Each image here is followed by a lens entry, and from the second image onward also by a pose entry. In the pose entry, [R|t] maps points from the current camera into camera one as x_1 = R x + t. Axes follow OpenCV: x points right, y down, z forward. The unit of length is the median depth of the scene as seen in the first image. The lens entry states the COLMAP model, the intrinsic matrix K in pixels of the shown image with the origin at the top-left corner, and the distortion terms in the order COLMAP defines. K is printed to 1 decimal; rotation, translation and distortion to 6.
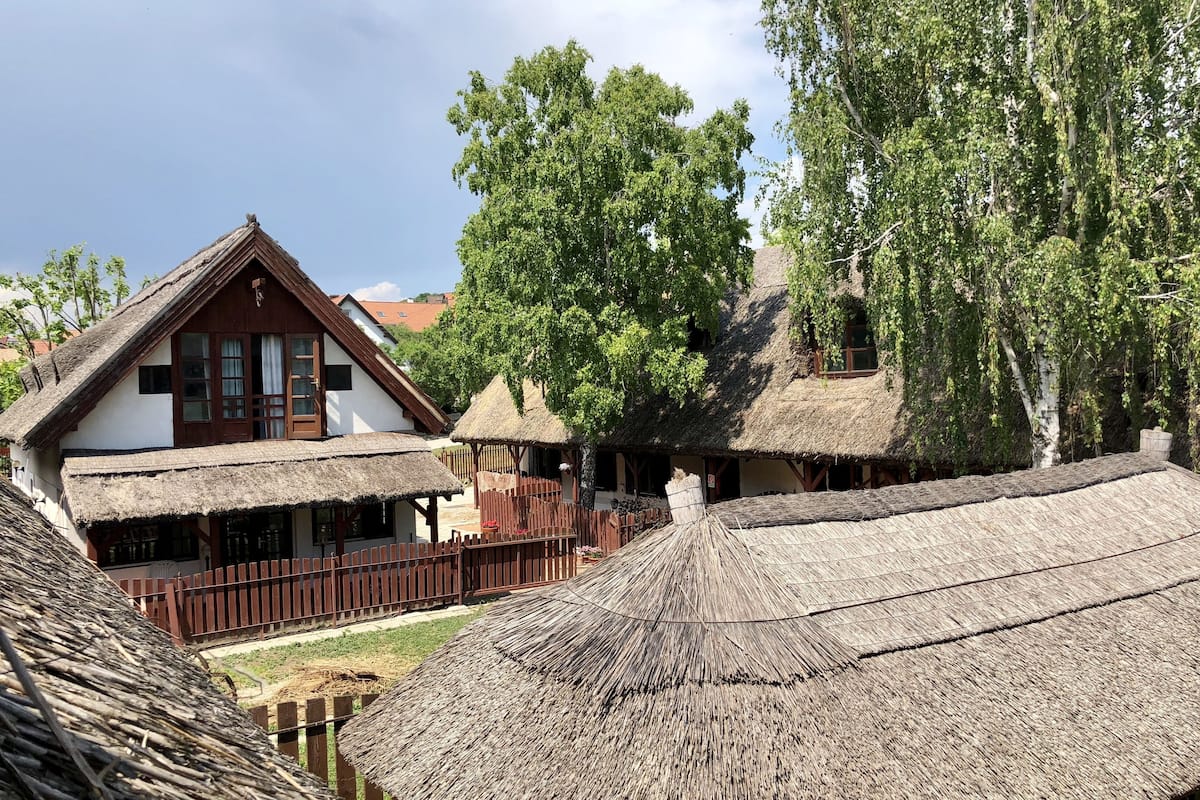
lens RADIAL K [[951.7, 0, 599.3], [0, 951.7, 443.6], [0, 0, 1]] dist [0.080826, -0.000414]
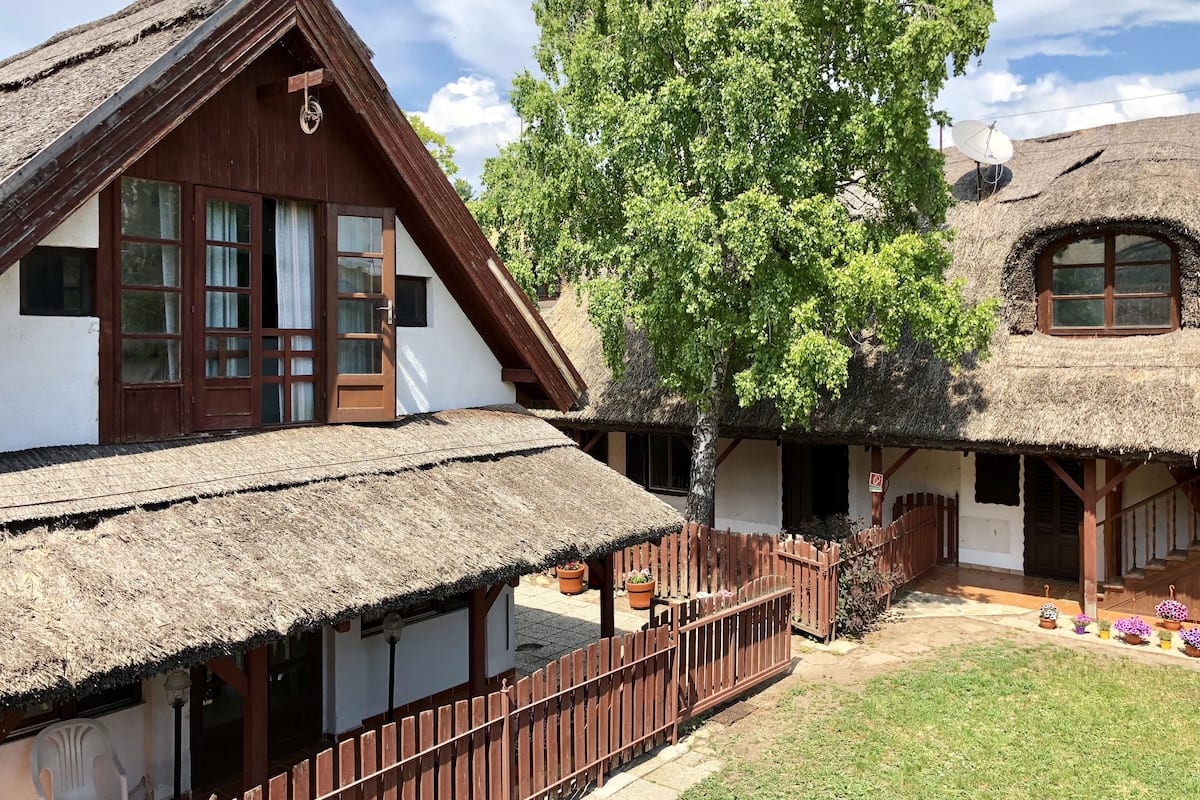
lens RADIAL K [[985.1, 0, 623.9], [0, 985.1, 379.8], [0, 0, 1]] dist [0.082942, -0.009812]
pose [[0.937957, 0.019738, 0.346189, -0.368975], [-0.011157, 0.999580, -0.026760, -0.015319], [-0.346572, 0.021237, 0.937783, 0.502271]]
